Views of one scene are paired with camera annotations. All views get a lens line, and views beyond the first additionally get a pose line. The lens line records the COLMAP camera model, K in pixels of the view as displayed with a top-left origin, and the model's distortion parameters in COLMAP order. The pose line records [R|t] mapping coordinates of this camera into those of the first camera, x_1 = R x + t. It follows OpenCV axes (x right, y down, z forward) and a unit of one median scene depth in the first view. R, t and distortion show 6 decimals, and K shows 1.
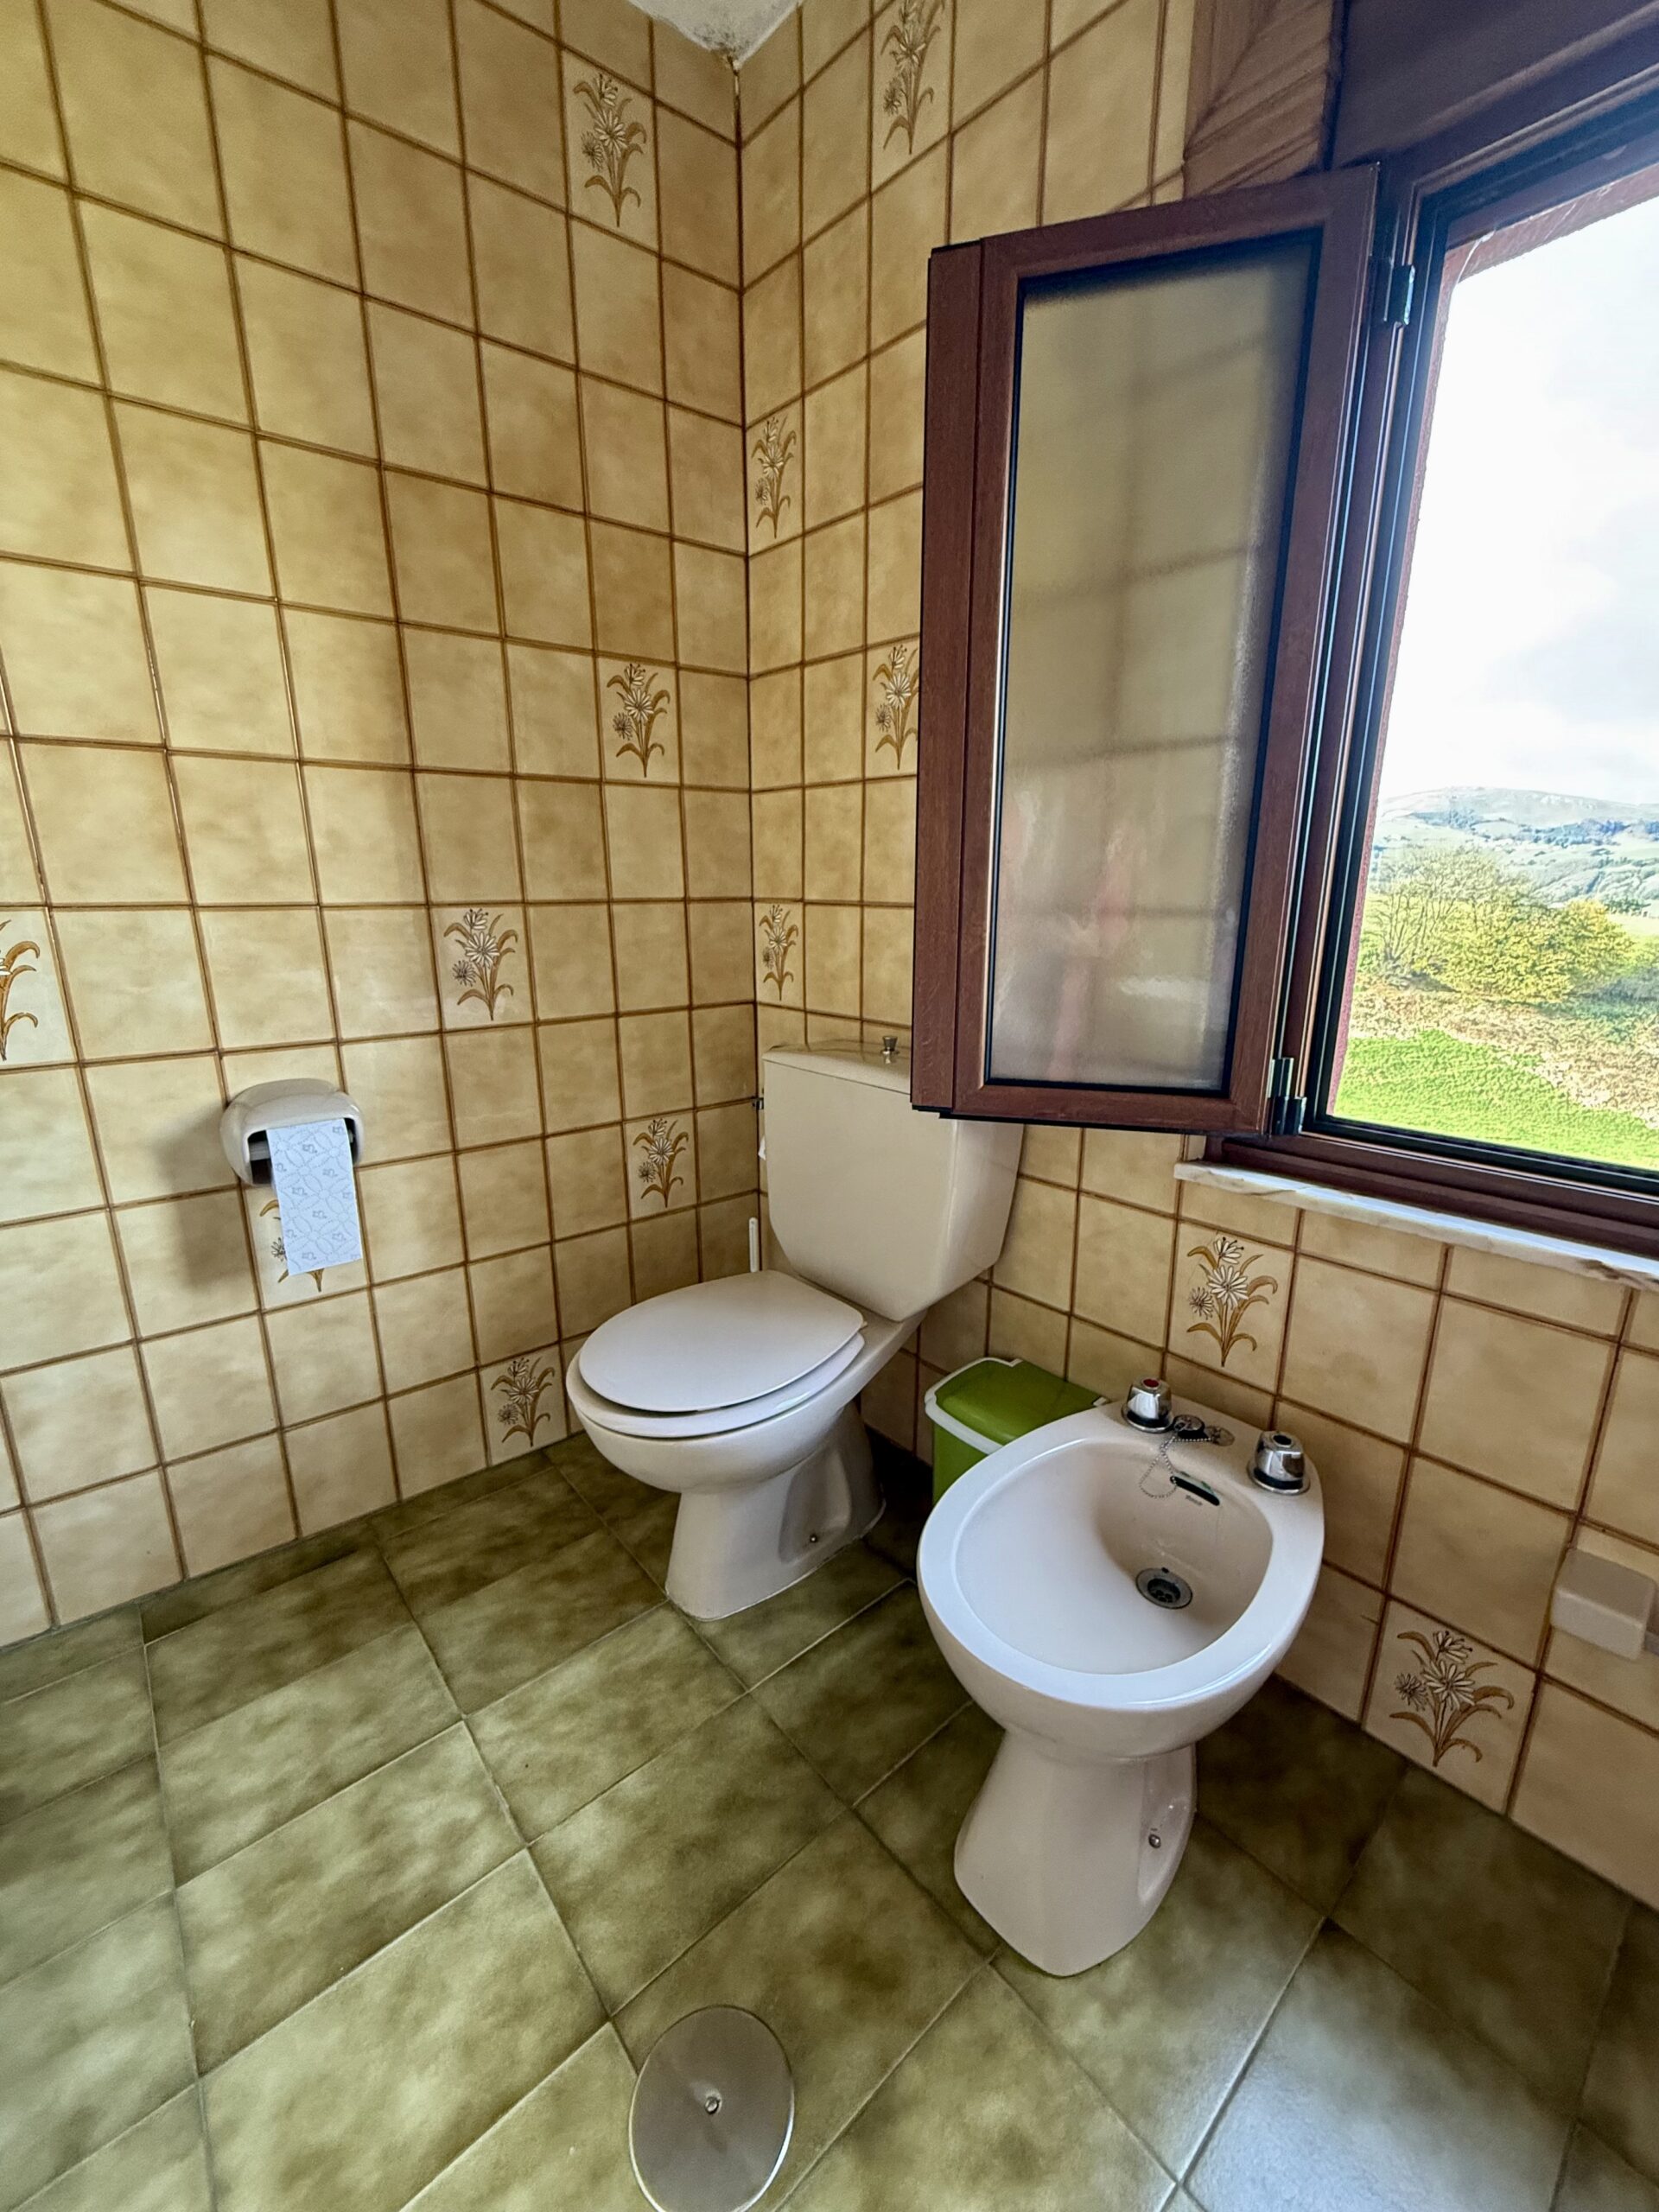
lens RADIAL K [[882.8, 0, 826.3], [0, 882.8, 1101.7], [0, 0, 1]] dist [-0.003964, 0.000841]
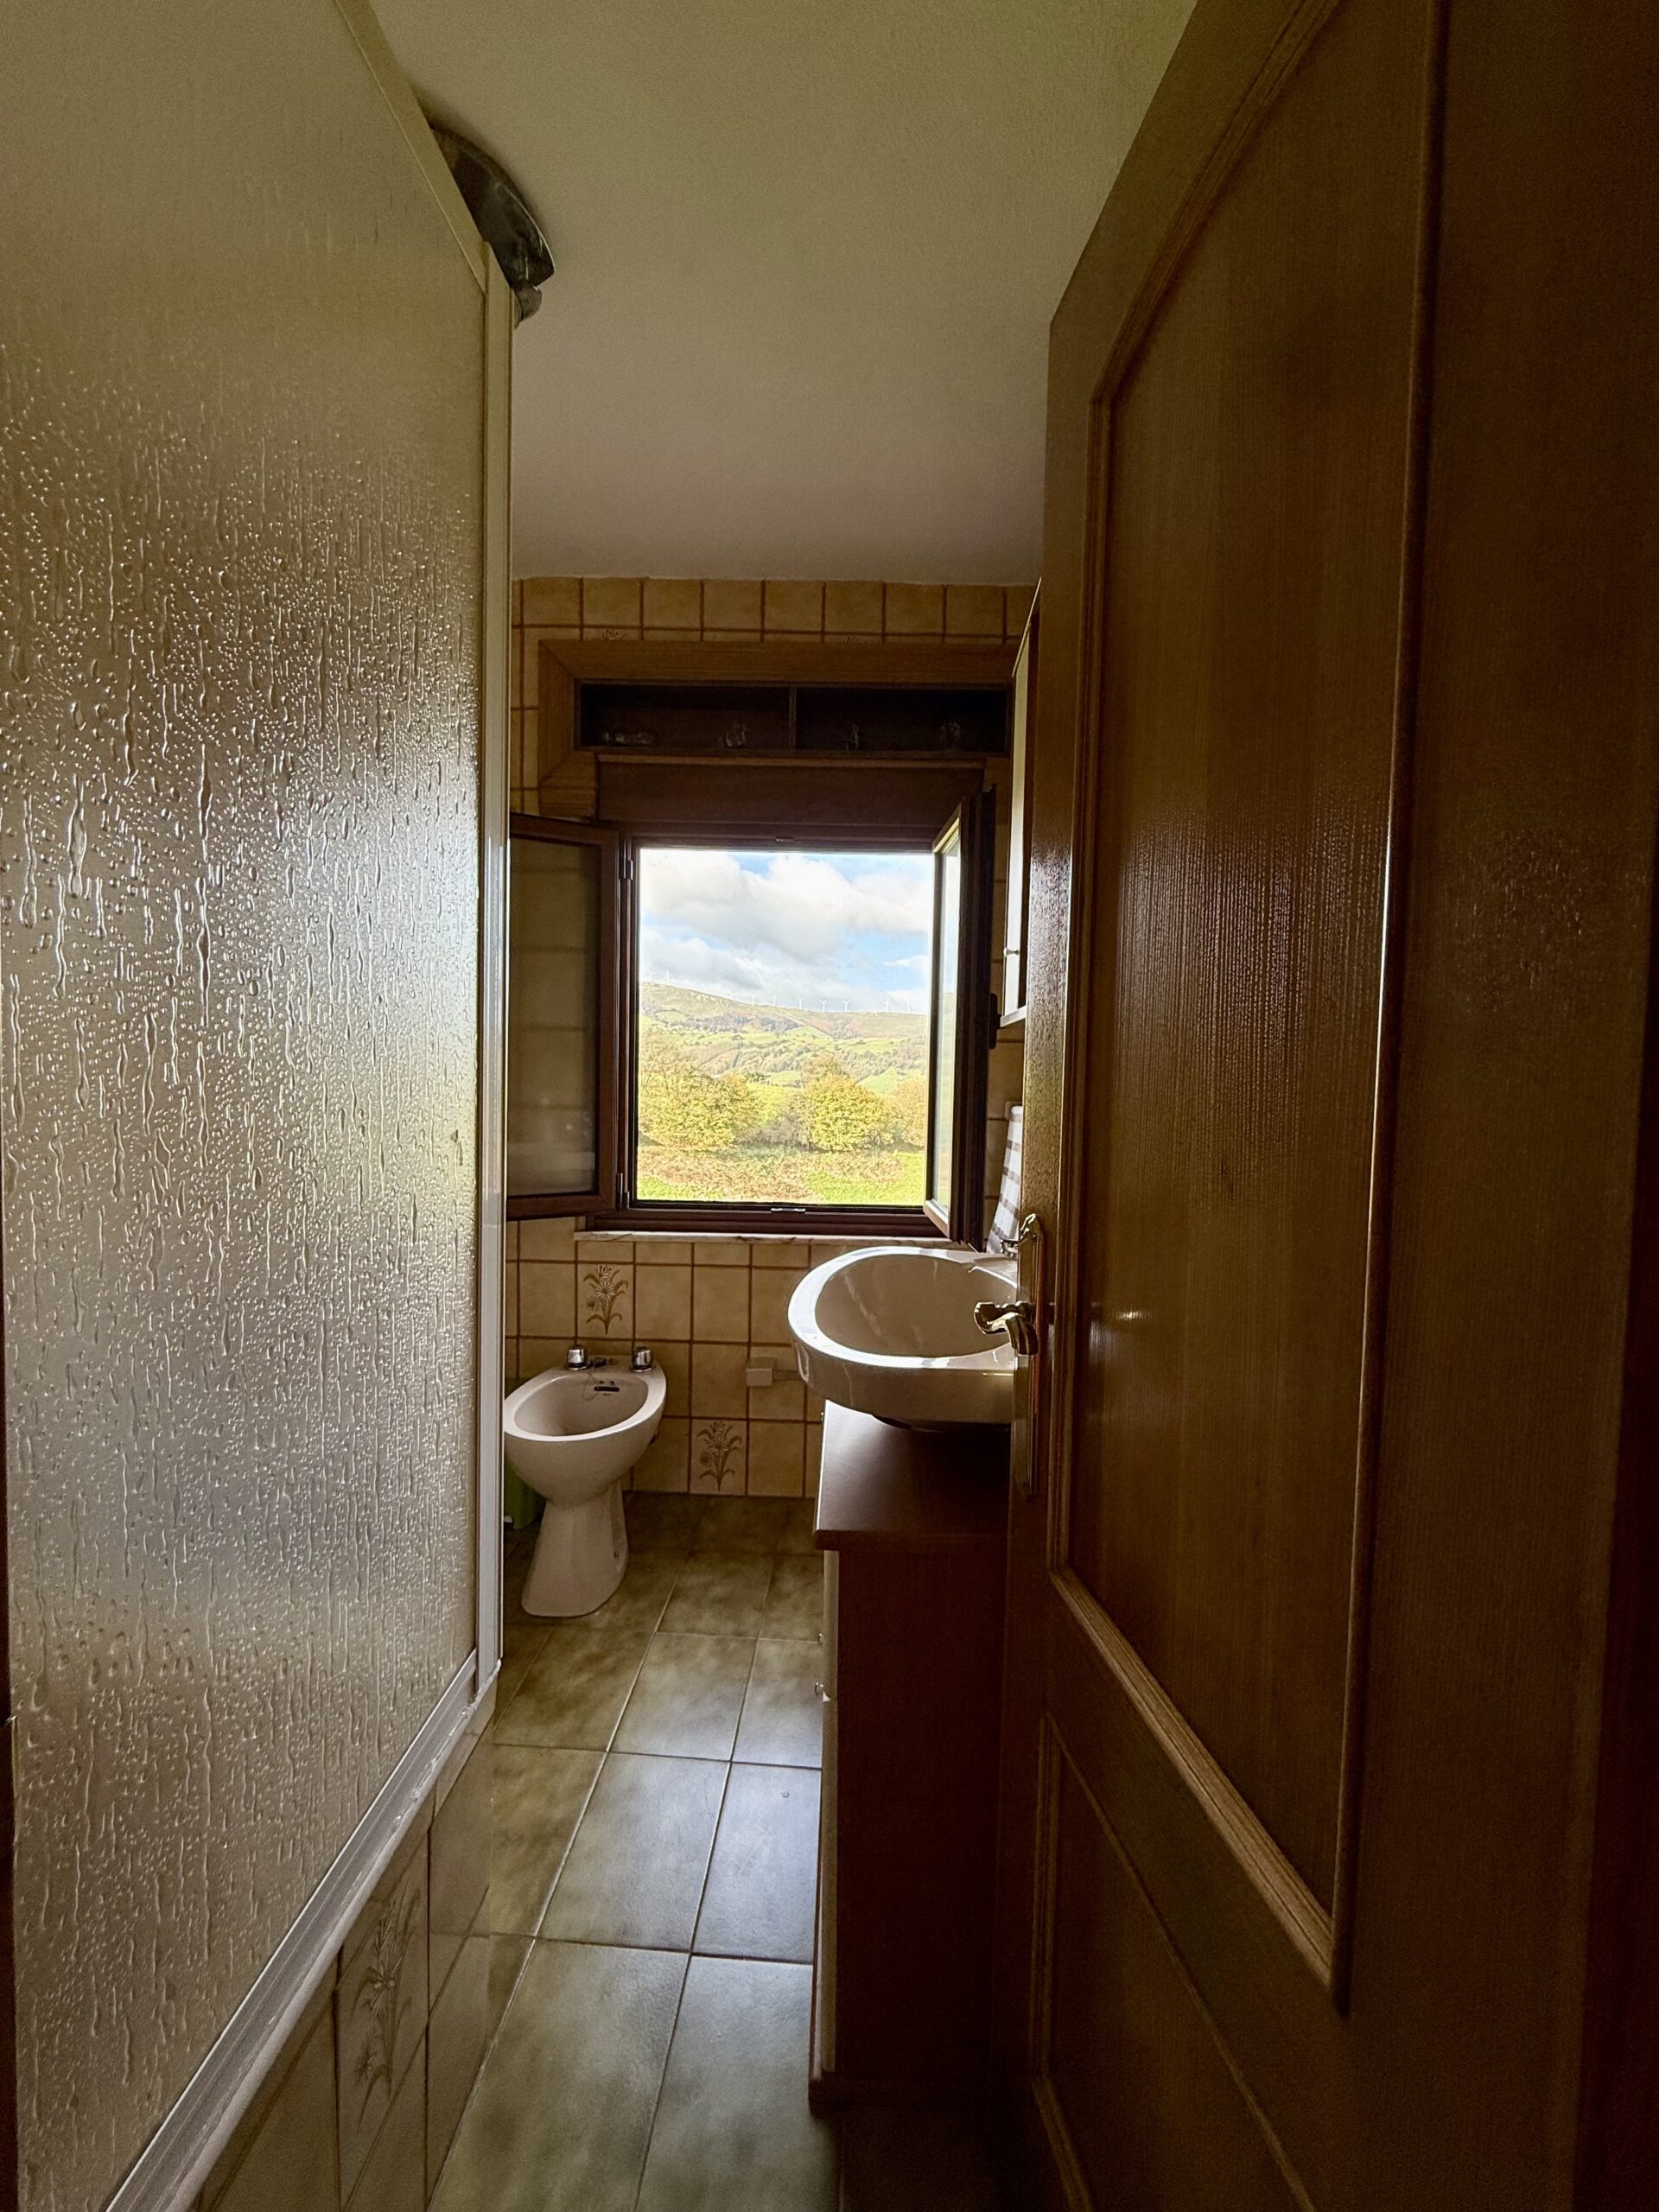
lens RADIAL K [[882.8, 0, 824.5], [0, 882.8, 1103.1], [0, 0, 1]] dist [-0.003964, 0.000841]
pose [[0.695441, -0.016634, 0.718390, -0.634400], [0.149624, 0.981172, -0.122126, 0.113687], [-0.702833, 0.192420, 0.684836, -0.806352]]
